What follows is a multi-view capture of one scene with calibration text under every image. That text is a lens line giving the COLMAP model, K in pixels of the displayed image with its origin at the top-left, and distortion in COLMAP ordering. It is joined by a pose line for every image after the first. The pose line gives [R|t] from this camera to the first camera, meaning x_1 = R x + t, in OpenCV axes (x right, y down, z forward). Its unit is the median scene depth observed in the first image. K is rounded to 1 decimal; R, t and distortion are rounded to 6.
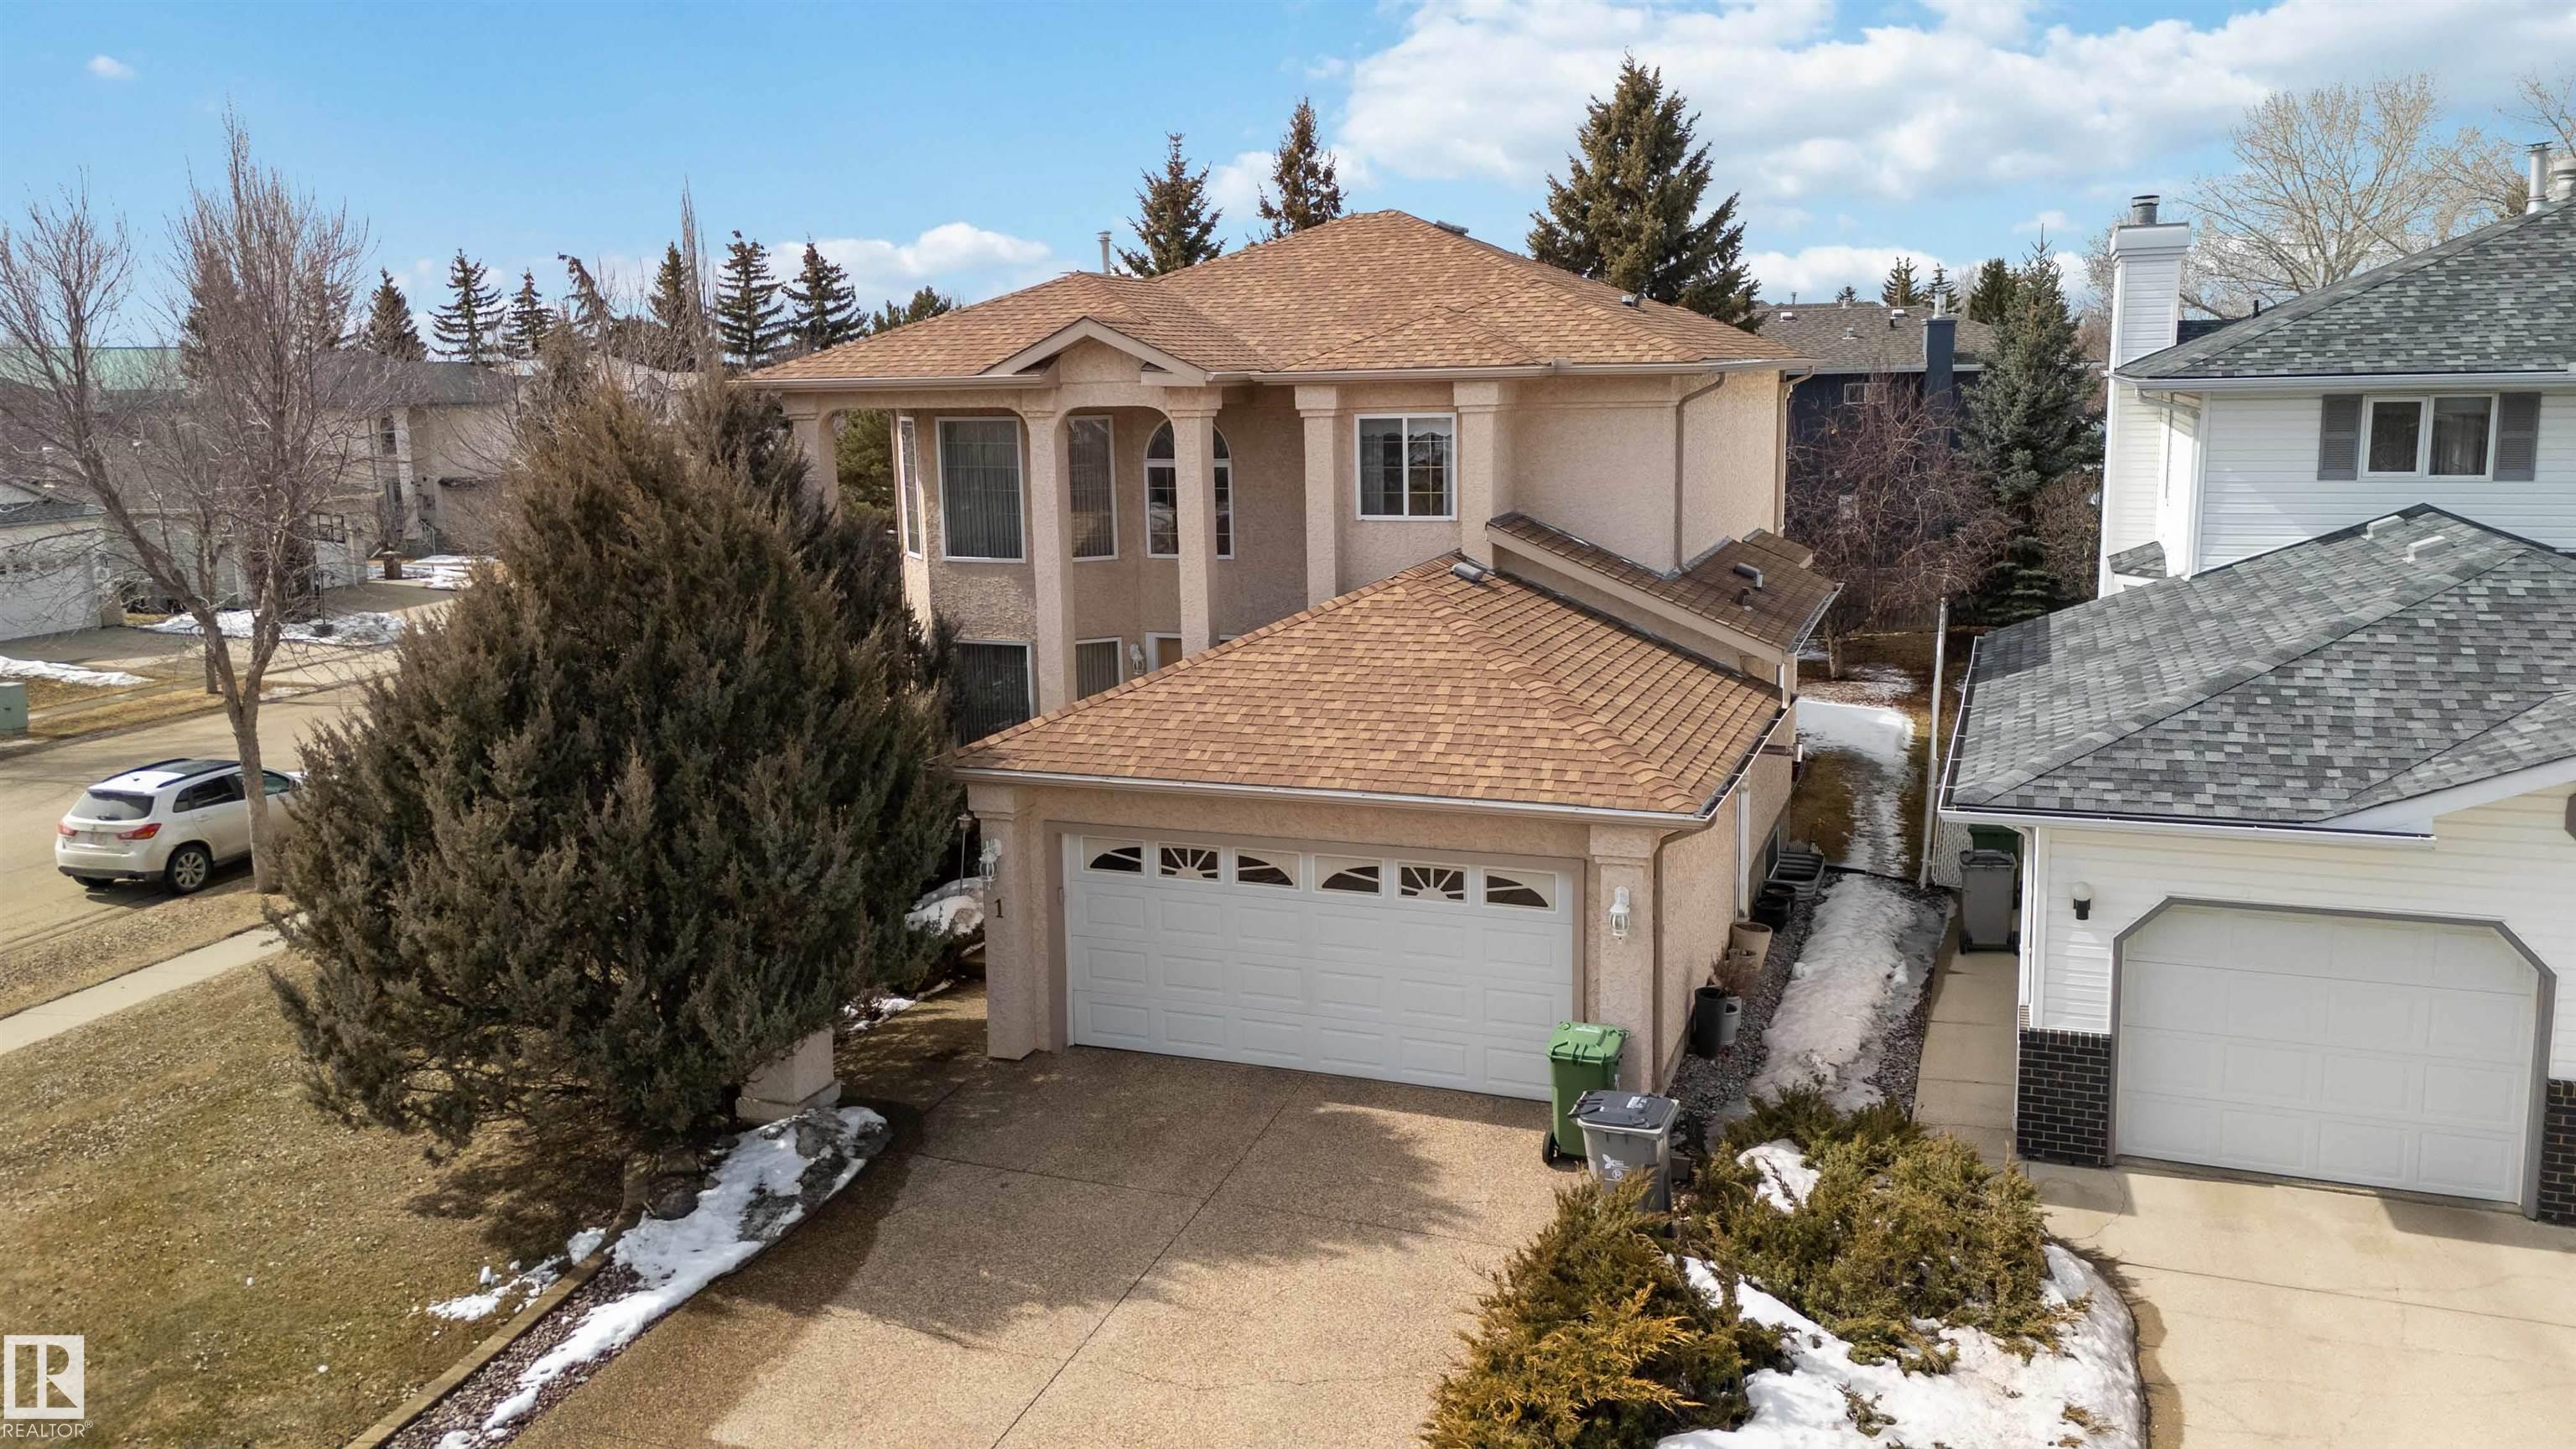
lens RADIAL K [[1892.0, 0, 1302.4], [0, 1892.0, 673.6], [0, 0, 1]] dist [0.108878, -0.135537]
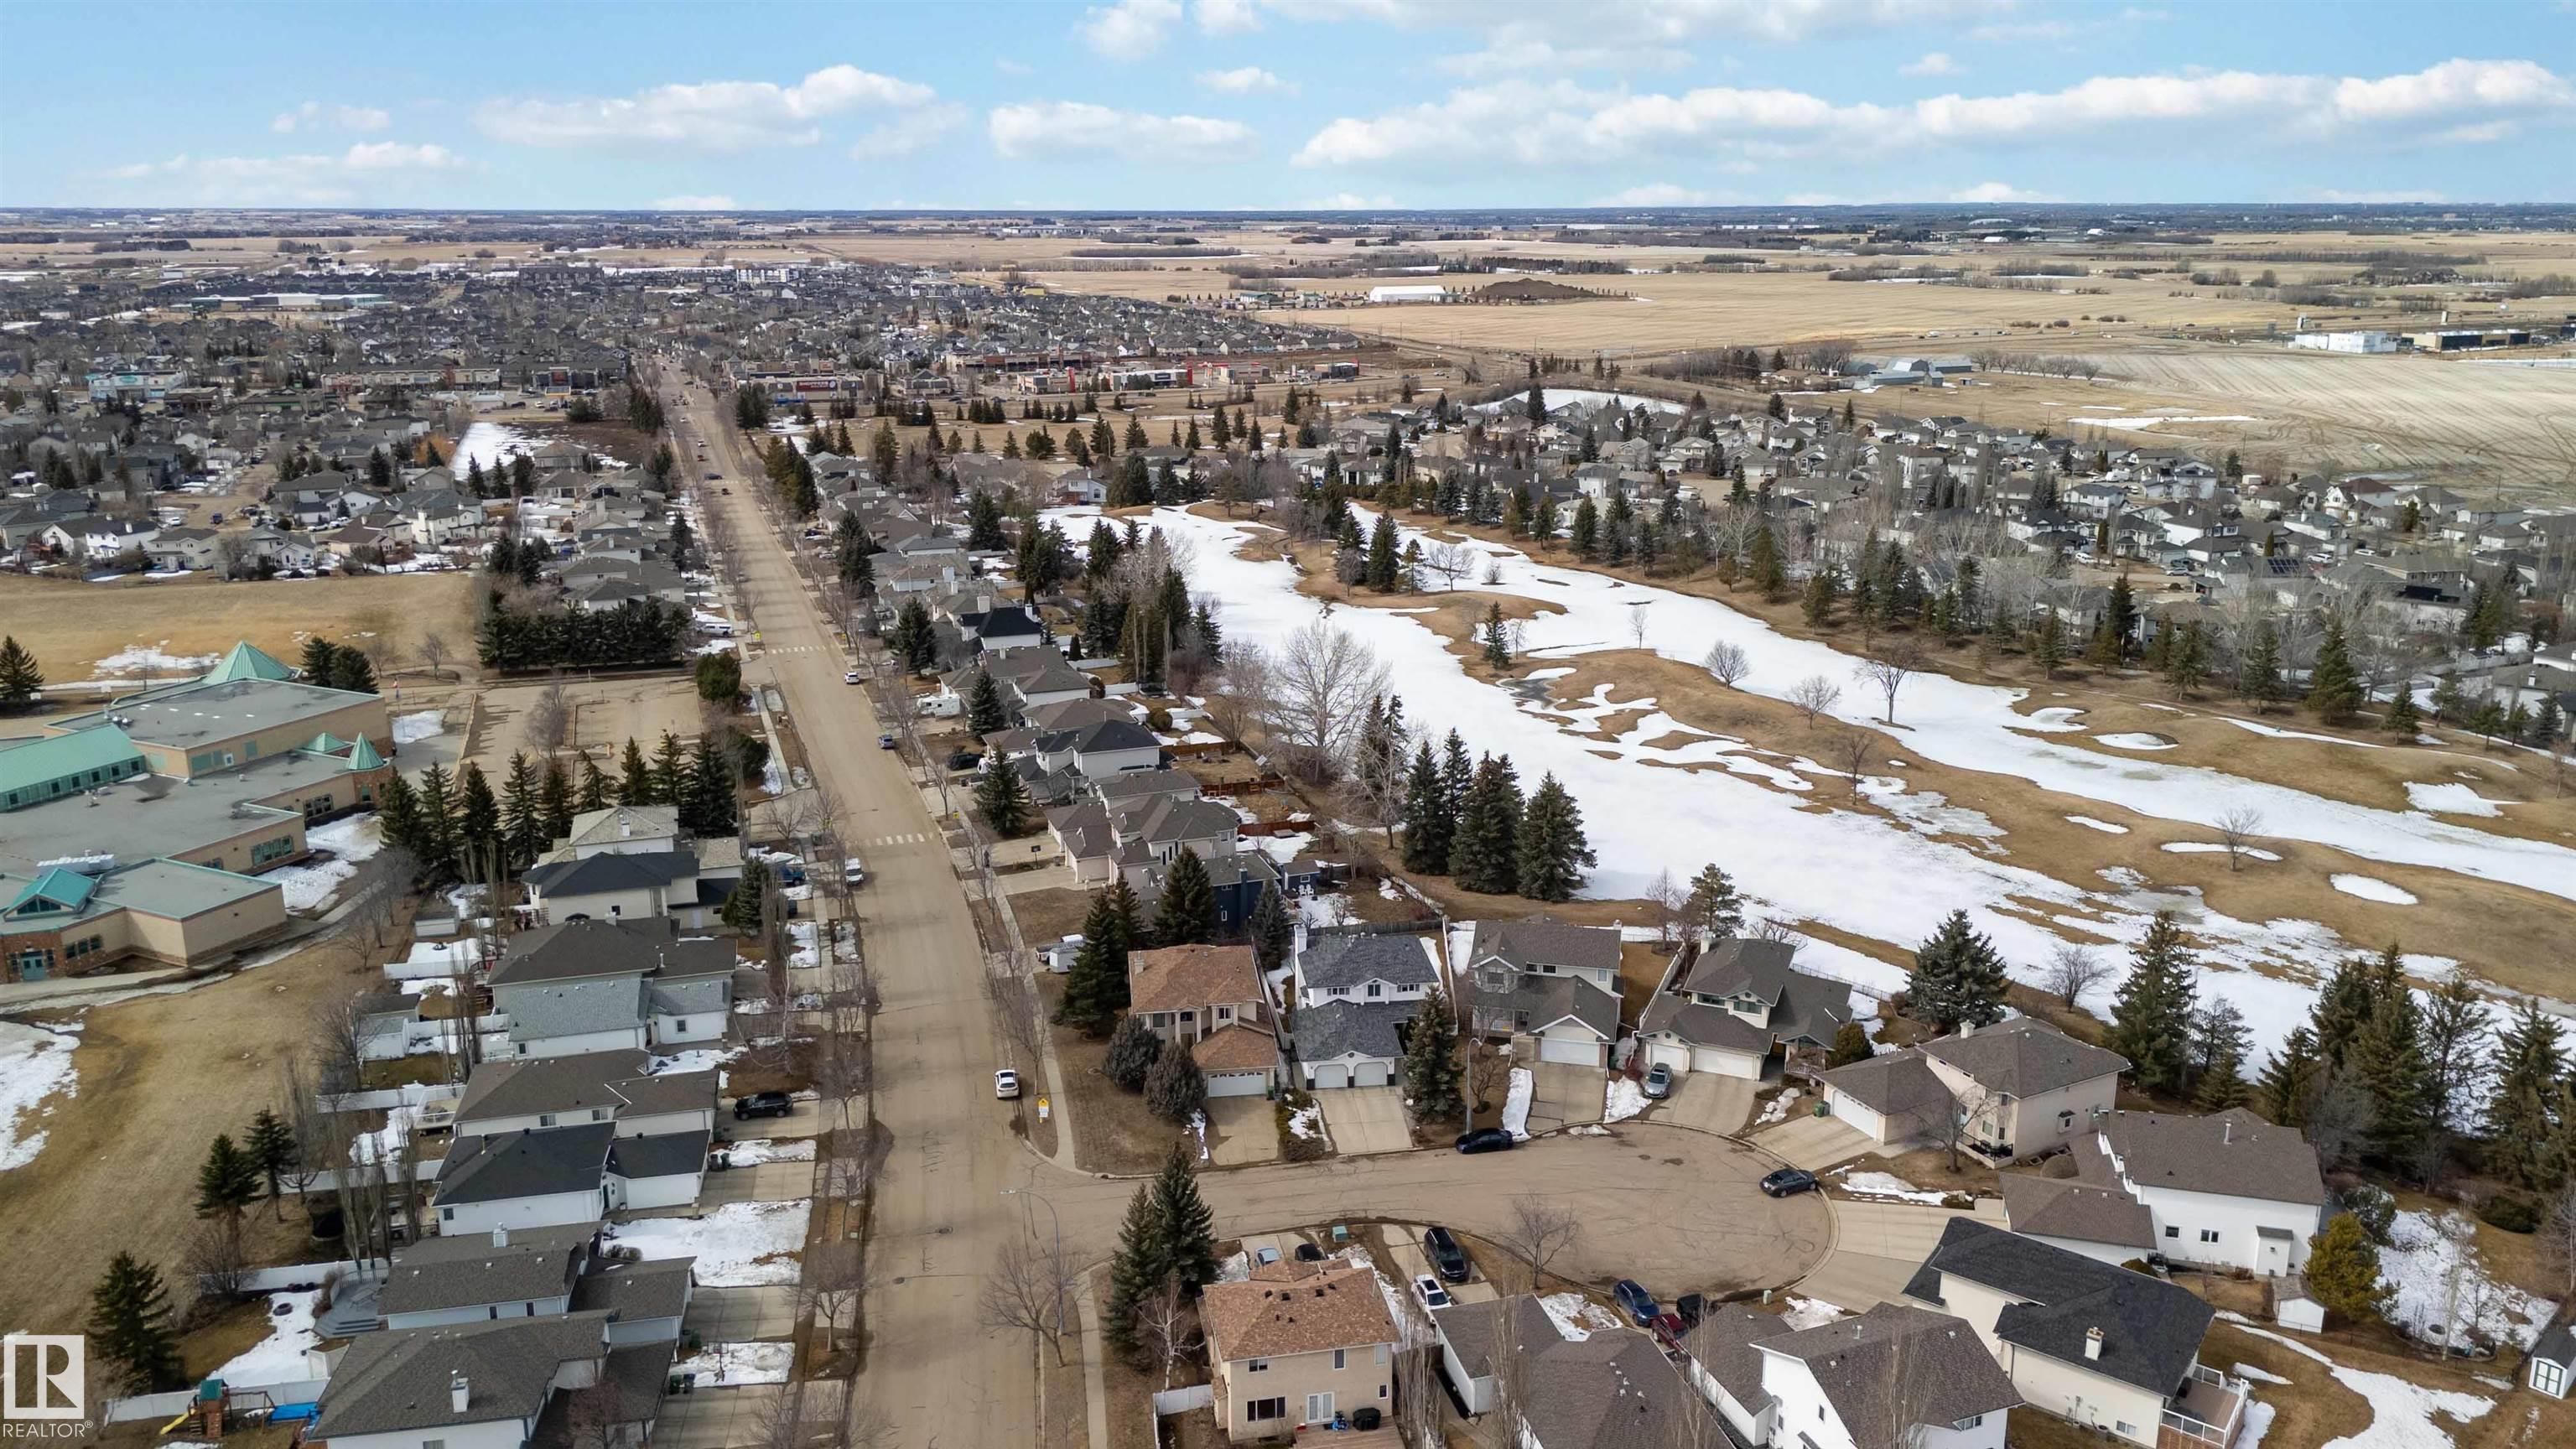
lens RADIAL K [[1892.0, 0, 1302.4], [0, 1892.0, 673.6], [0, 0, 1]] dist [0.108878, -0.135537]
pose [[0.886563, -0.096122, 0.452511, -3.995012], [0.057843, 0.993532, 0.097719, -2.927643], [-0.458977, -0.060459, 0.886389, -7.794229]]
